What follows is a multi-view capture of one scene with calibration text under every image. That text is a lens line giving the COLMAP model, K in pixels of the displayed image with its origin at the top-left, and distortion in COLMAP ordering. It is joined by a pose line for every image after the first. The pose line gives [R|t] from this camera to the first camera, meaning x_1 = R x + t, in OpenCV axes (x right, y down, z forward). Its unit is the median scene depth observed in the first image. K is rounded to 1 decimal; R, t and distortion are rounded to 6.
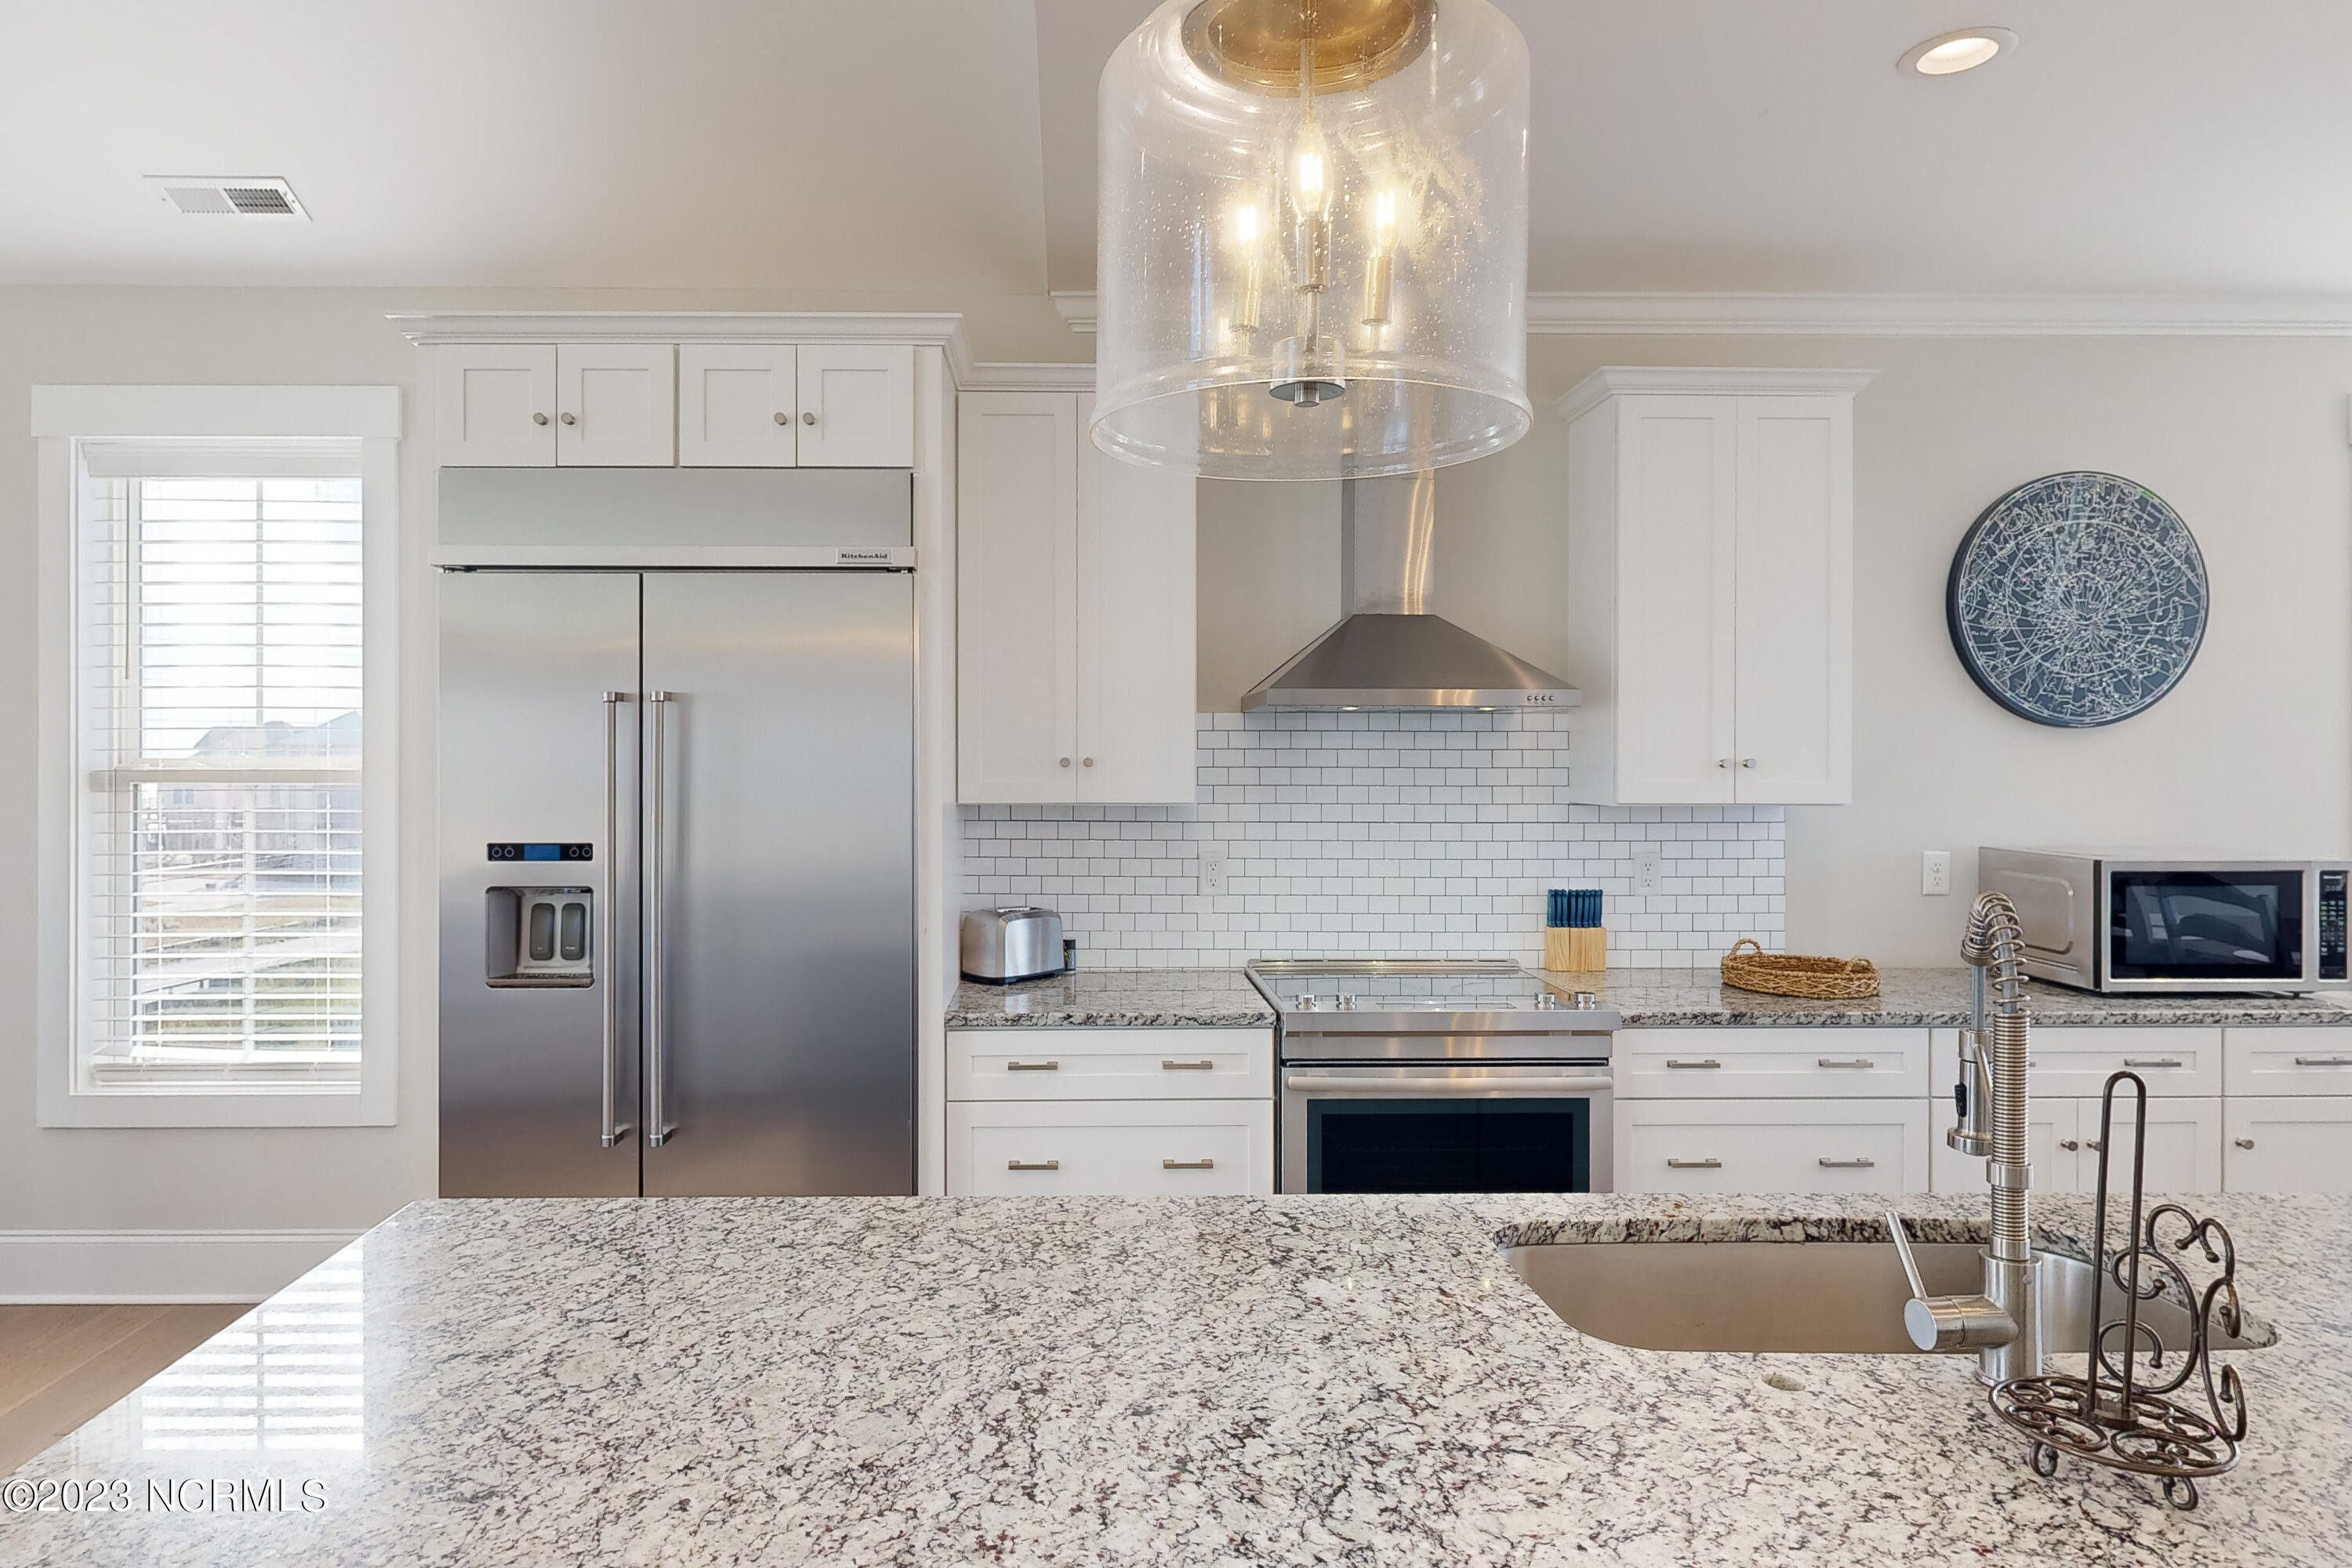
lens RADIAL K [[1823.1, 0, 1181.8], [0, 1823.1, 746.3], [0, 0, 1]] dist [0.004929, -0.000481]
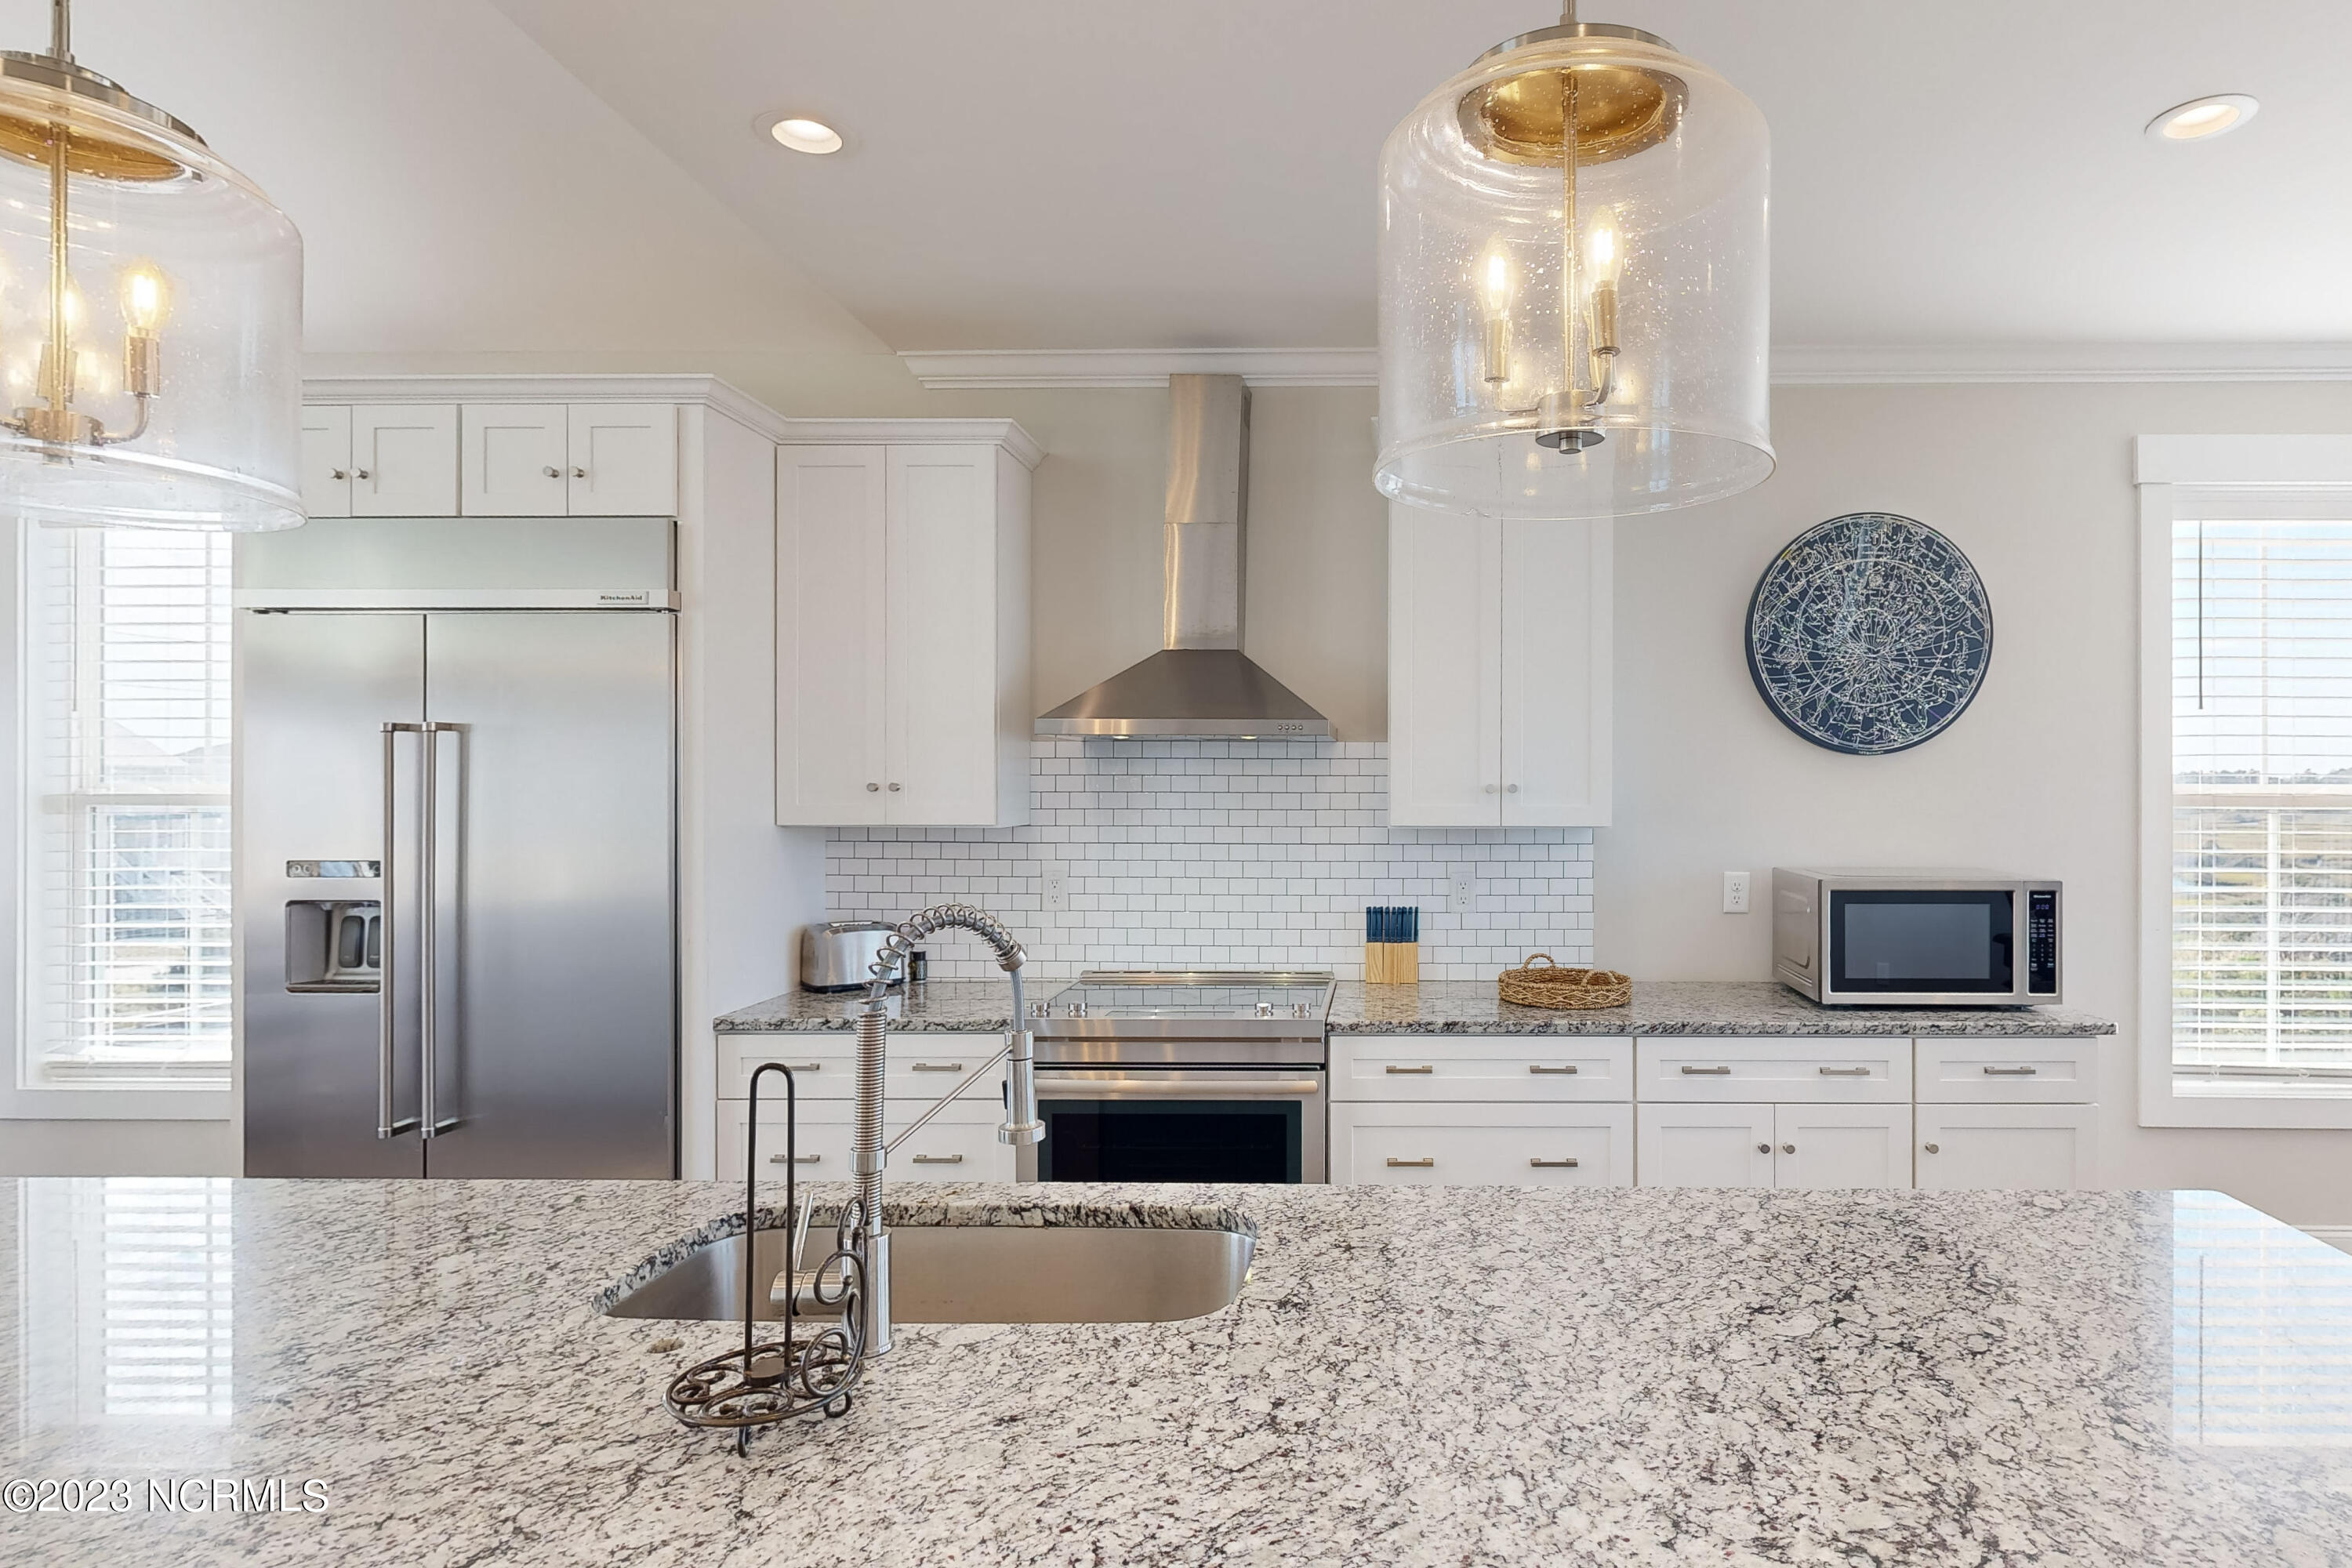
lens RADIAL K [[1707.7, 0, 1171.6], [0, 1707.7, 769.5], [0, 0, 1]] dist [-0.001309, 0.011497]
pose [[0.999270, -0.000158, -0.038190, 0.158449], [0.000079, 0.999998, -0.002046, 0.000275], [0.038191, 0.002042, 0.999268, -0.005553]]
